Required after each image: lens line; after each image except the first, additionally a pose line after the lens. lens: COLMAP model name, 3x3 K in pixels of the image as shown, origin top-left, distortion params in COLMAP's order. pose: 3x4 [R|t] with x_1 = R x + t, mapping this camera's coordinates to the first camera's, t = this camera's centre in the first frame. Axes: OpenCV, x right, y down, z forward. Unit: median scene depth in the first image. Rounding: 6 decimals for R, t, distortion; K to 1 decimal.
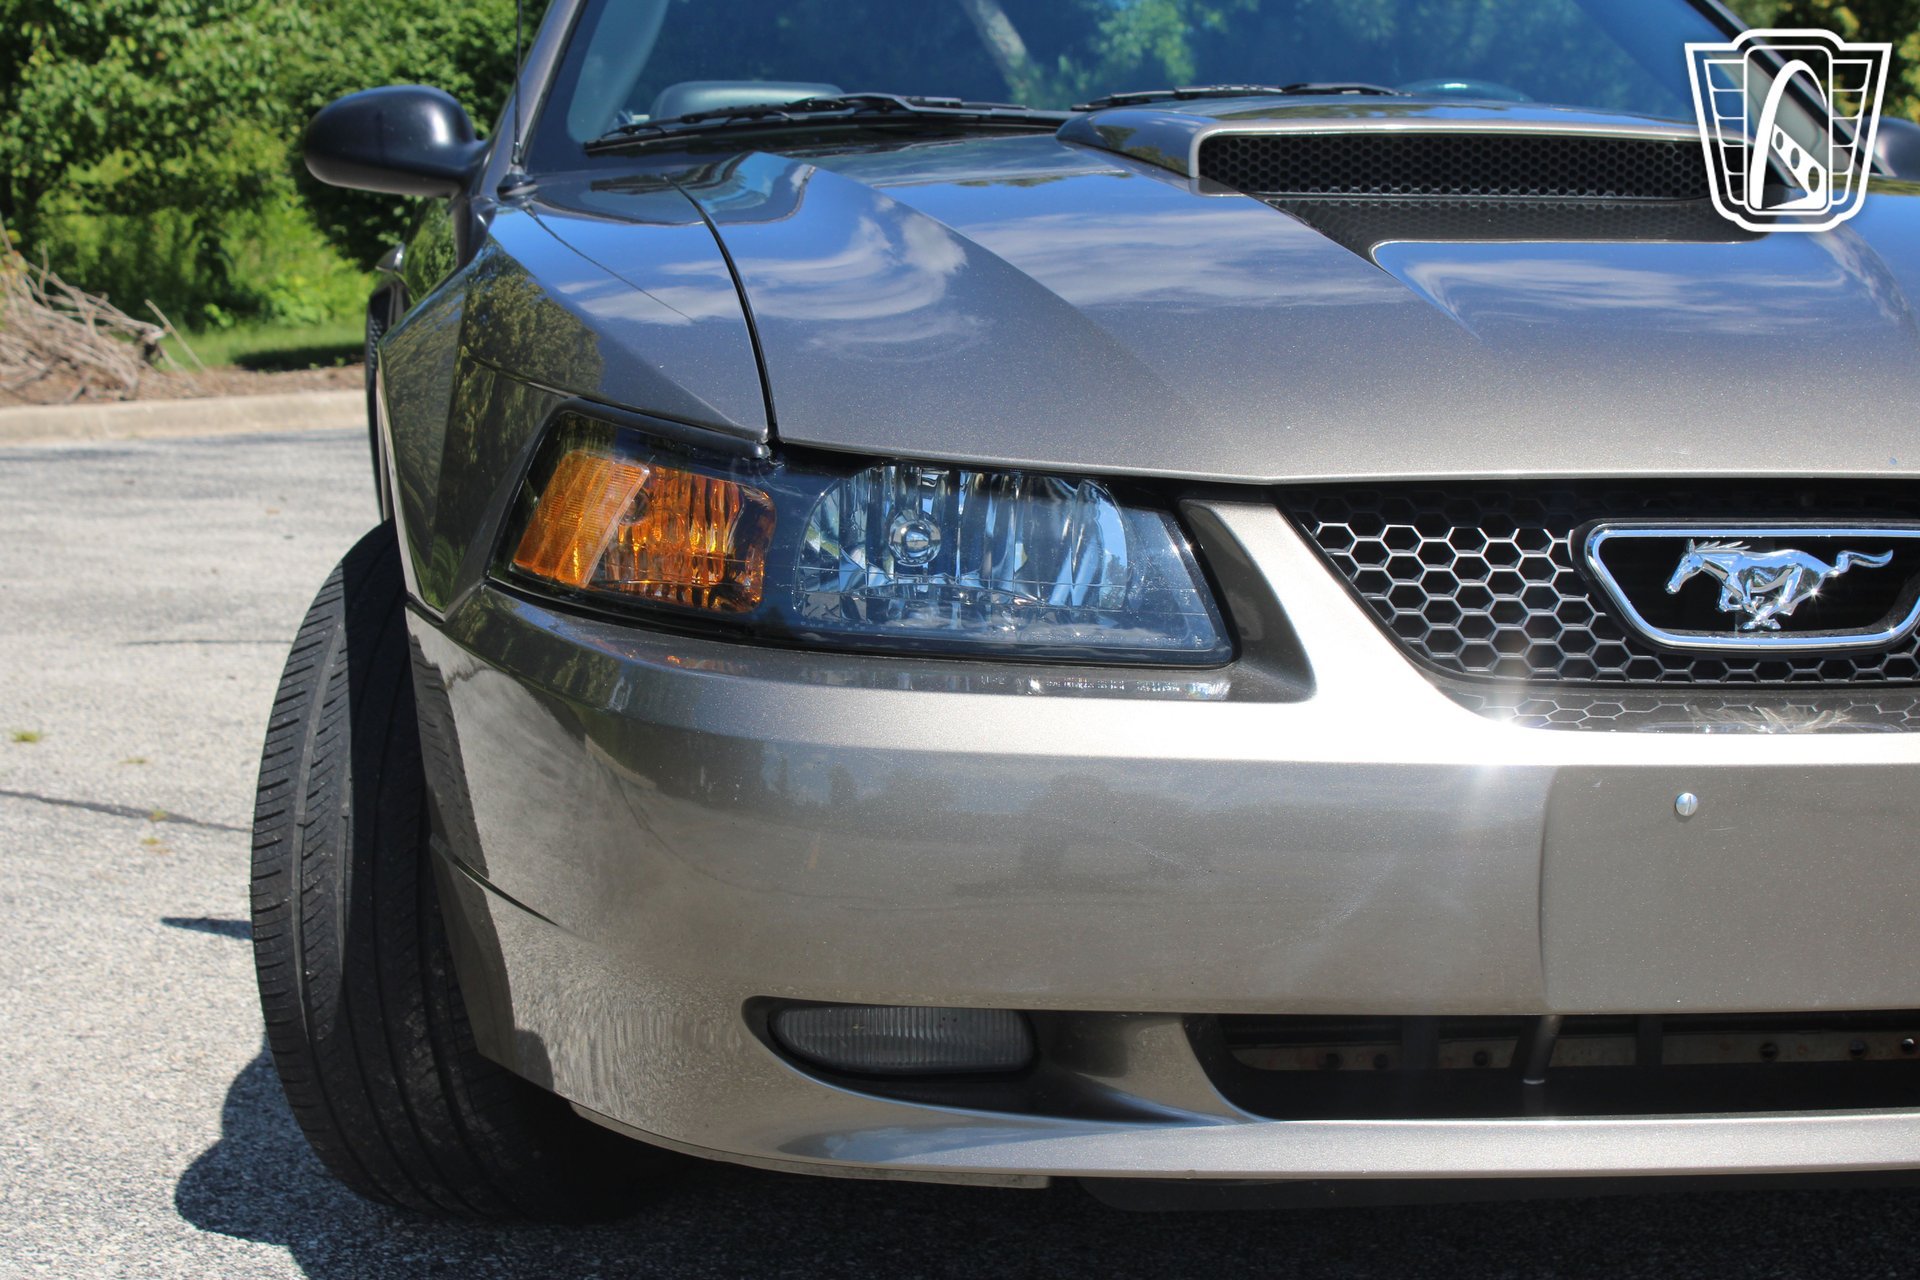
lens RADIAL K [[3483.1, 0, 963.5], [0, 3483.1, 641.1], [0, 0, 1]] dist [0.001406, 0.244676]
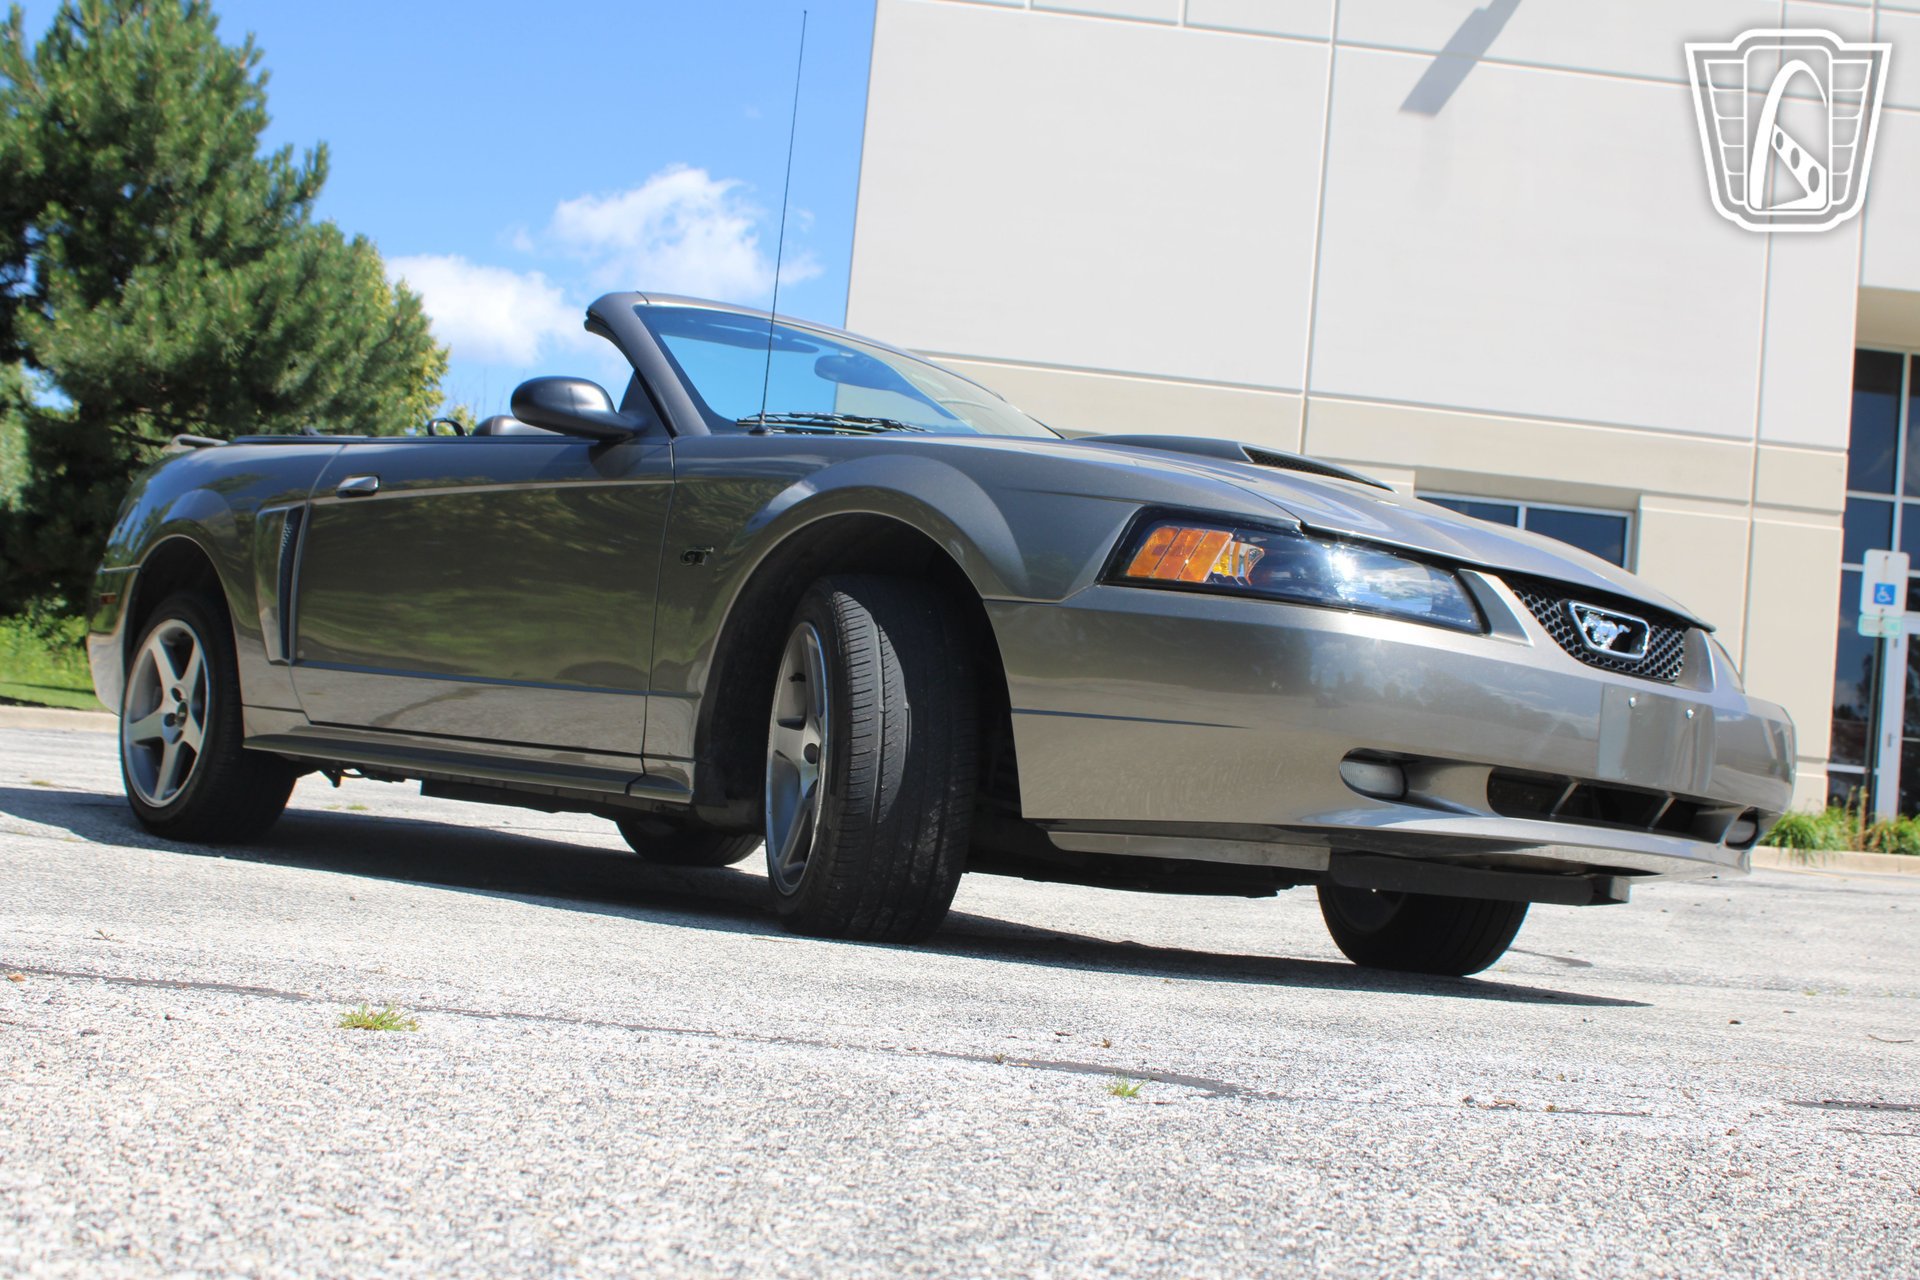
lens RADIAL K [[2324.8, 0, 959.5], [0, 2324.8, 638.6], [0, 0, 1]] dist [-0.086571, 0.104438]
pose [[0.822015, 0.116644, 0.557391, -0.891887], [-0.030534, 0.986418, -0.161394, 0.222795], [-0.568646, 0.115649, 0.814412, -0.101119]]
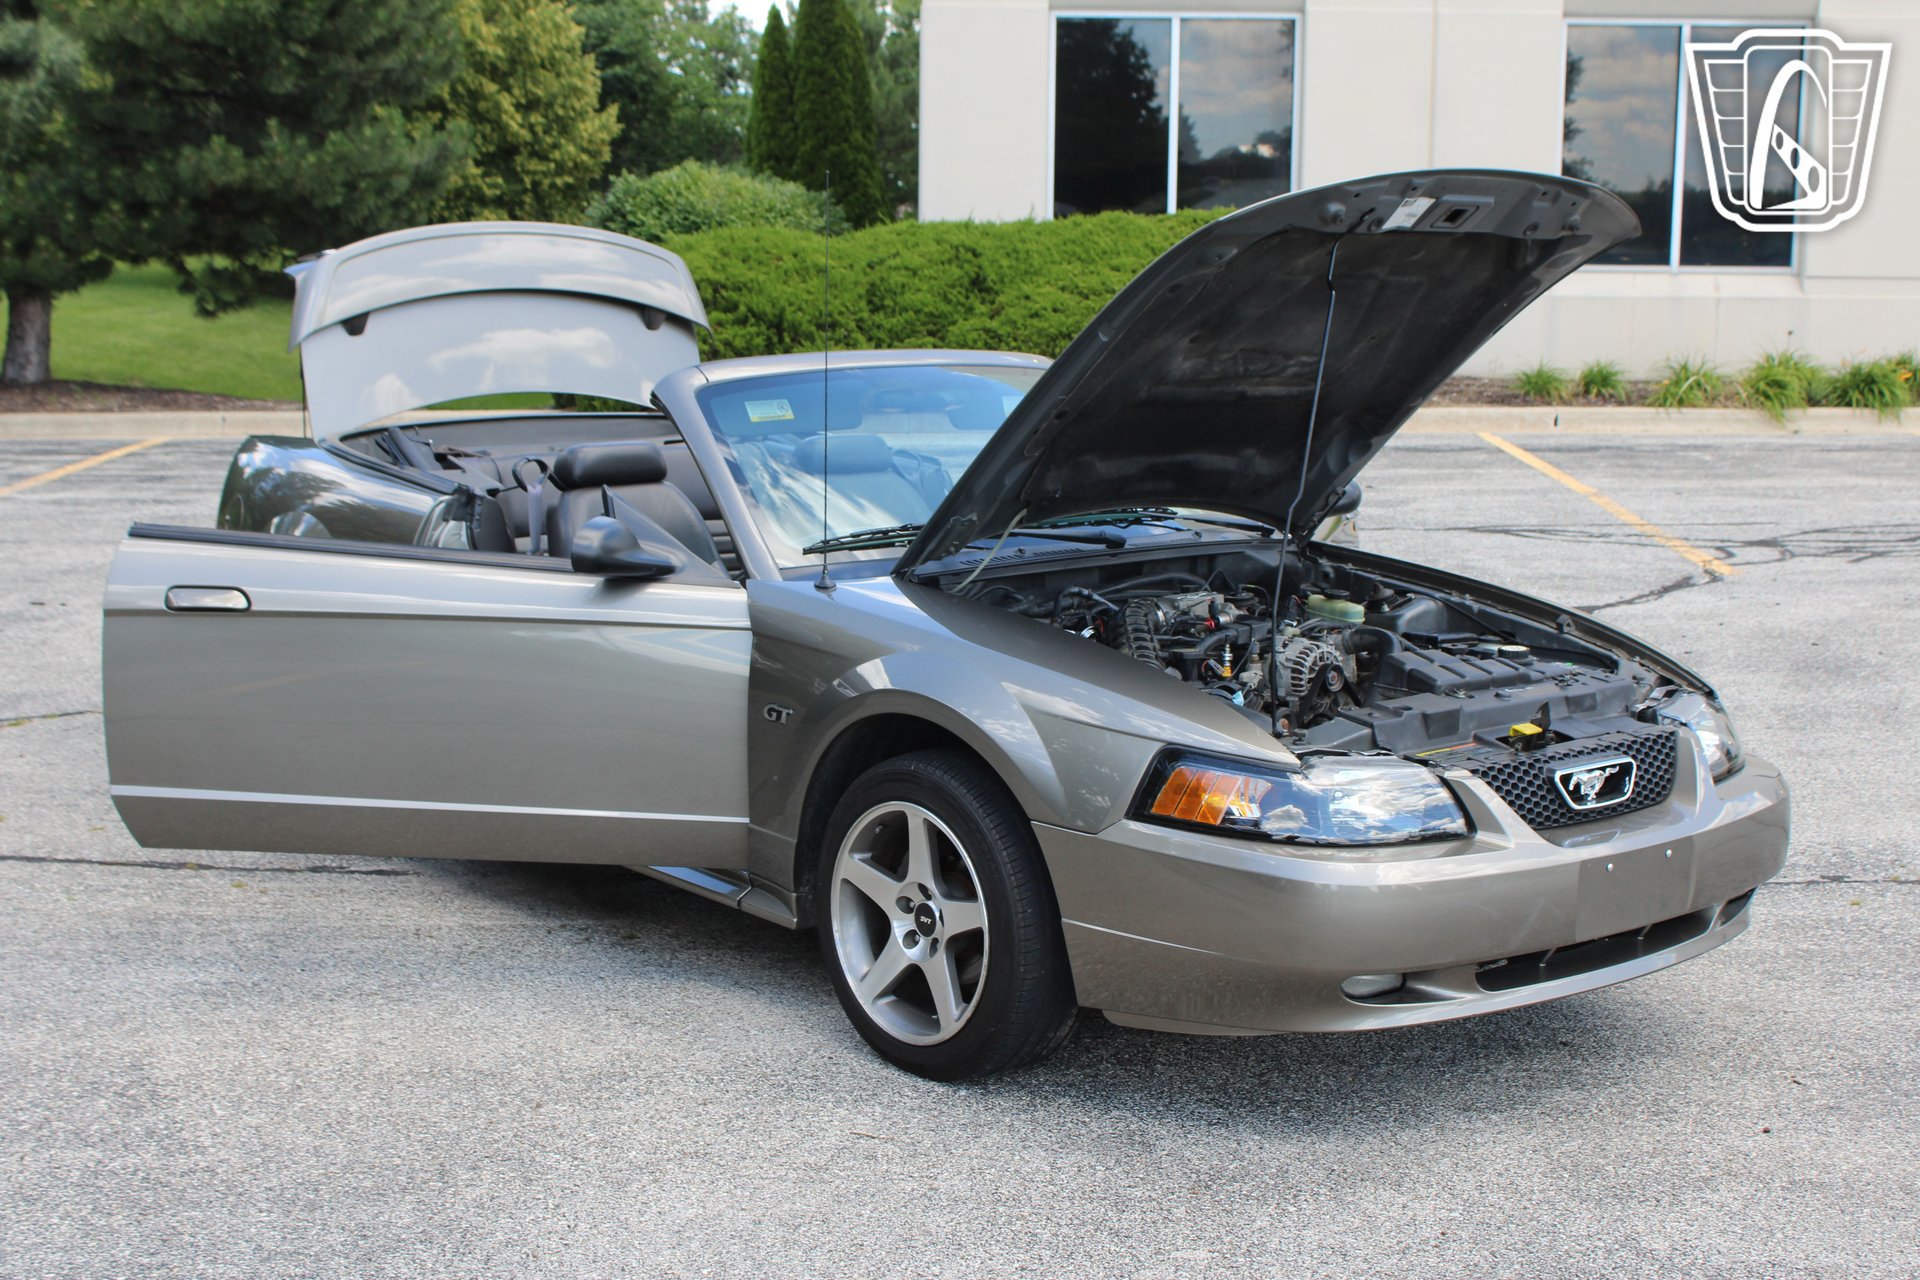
lens RADIAL K [[2577.4, 0, 960.6], [0, 2577.4, 650.7], [0, 0, 1]] dist [-0.062612, 0.098723]
pose [[0.856594, -0.077745, 0.510100, -1.026117], [0.046122, 0.996163, 0.074377, -0.242364], [-0.513925, -0.040184, 0.856893, -0.437165]]
